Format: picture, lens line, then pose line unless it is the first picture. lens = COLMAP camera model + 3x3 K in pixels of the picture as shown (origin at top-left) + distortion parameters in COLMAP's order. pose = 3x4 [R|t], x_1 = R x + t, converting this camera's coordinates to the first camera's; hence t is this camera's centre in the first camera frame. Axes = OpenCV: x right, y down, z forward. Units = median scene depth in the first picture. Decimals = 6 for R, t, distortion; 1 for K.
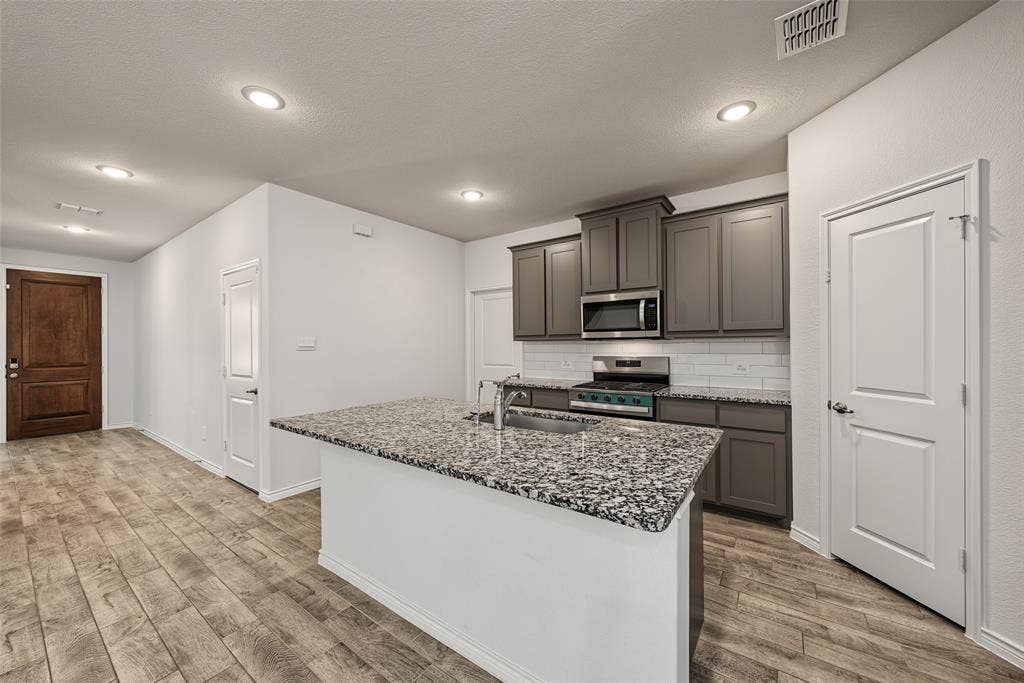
lens RADIAL K [[373.7, 0, 514.9], [0, 373.7, 337.6], [0, 0, 1]] dist [0.000343, -0.000092]
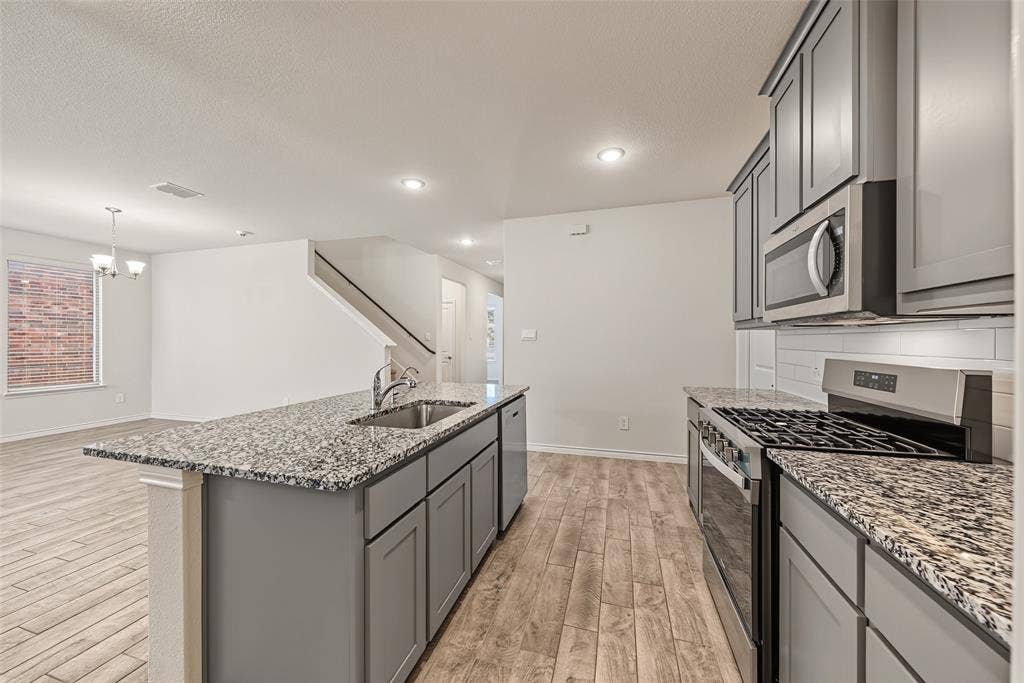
lens RADIAL K [[352.3, 0, 508.4], [0, 352.3, 345.7], [0, 0, 1]] dist [0.000161, 0.000019]
pose [[0.345307, 0.021895, -0.938234, 0.567674], [0.017494, 0.999404, 0.029761, 0.014135], [0.938327, -0.026690, 0.344718, 0.535064]]
